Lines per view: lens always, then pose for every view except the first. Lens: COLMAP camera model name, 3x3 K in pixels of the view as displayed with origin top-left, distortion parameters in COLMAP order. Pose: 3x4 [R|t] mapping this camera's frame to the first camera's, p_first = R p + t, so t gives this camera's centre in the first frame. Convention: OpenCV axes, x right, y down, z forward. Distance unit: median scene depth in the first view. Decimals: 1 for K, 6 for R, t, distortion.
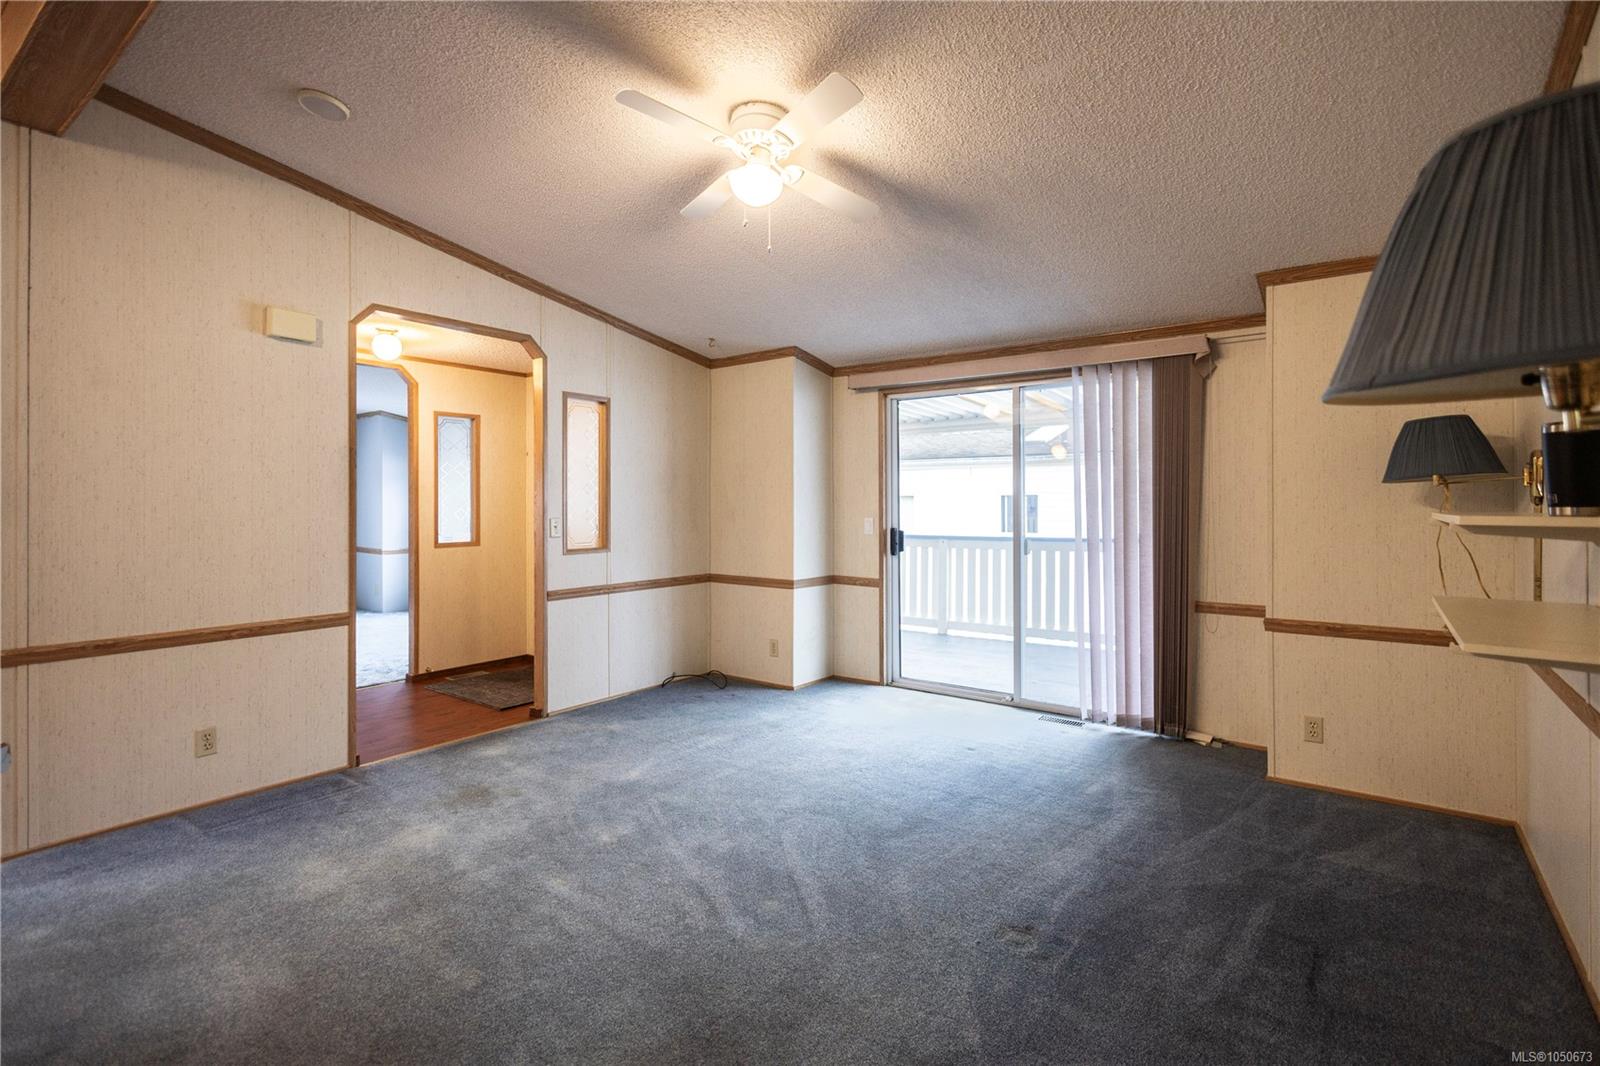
lens RADIAL K [[760.1, 0, 800.0], [0, 760.1, 533.0], [0, 0, 1]] dist [0.011159, -0.000300]
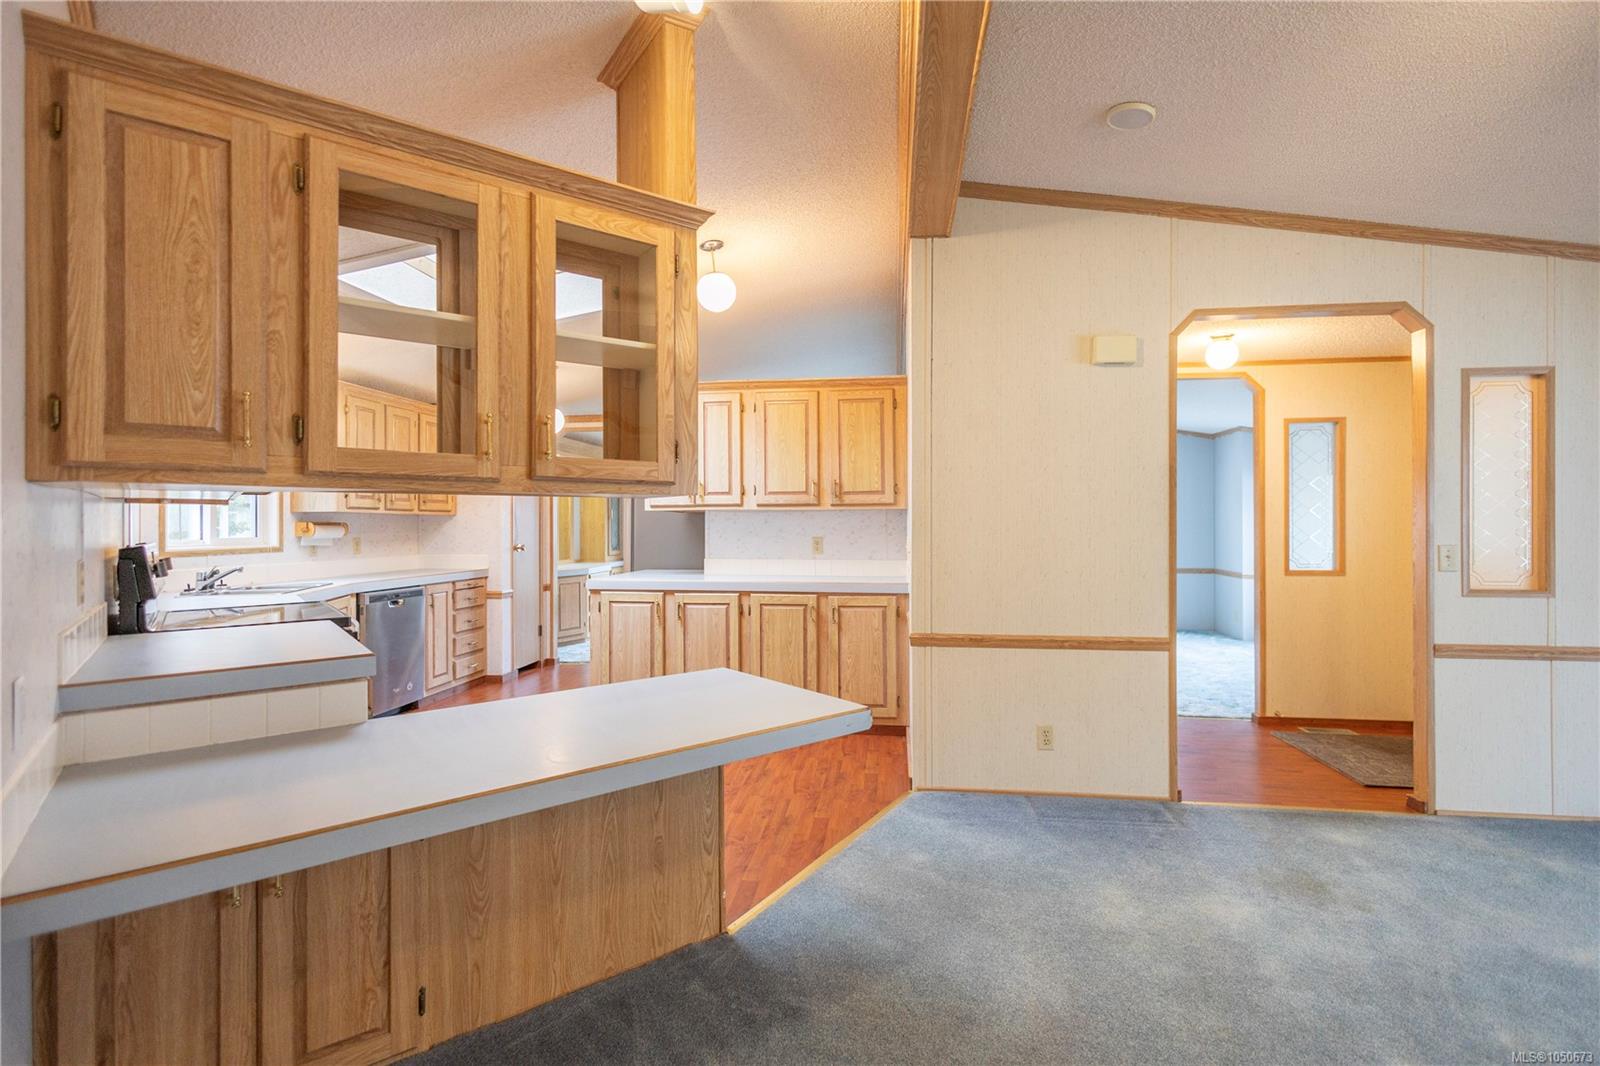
lens RADIAL K [[760.7, 0, 795.6], [0, 760.7, 526.3], [0, 0, 1]] dist [0.013916, -0.006331]
pose [[0.487430, 0.003734, -0.873154, 0.014386], [-0.035757, 0.999237, -0.015689, -0.003657], [0.872429, 0.038869, 0.487192, 0.109670]]
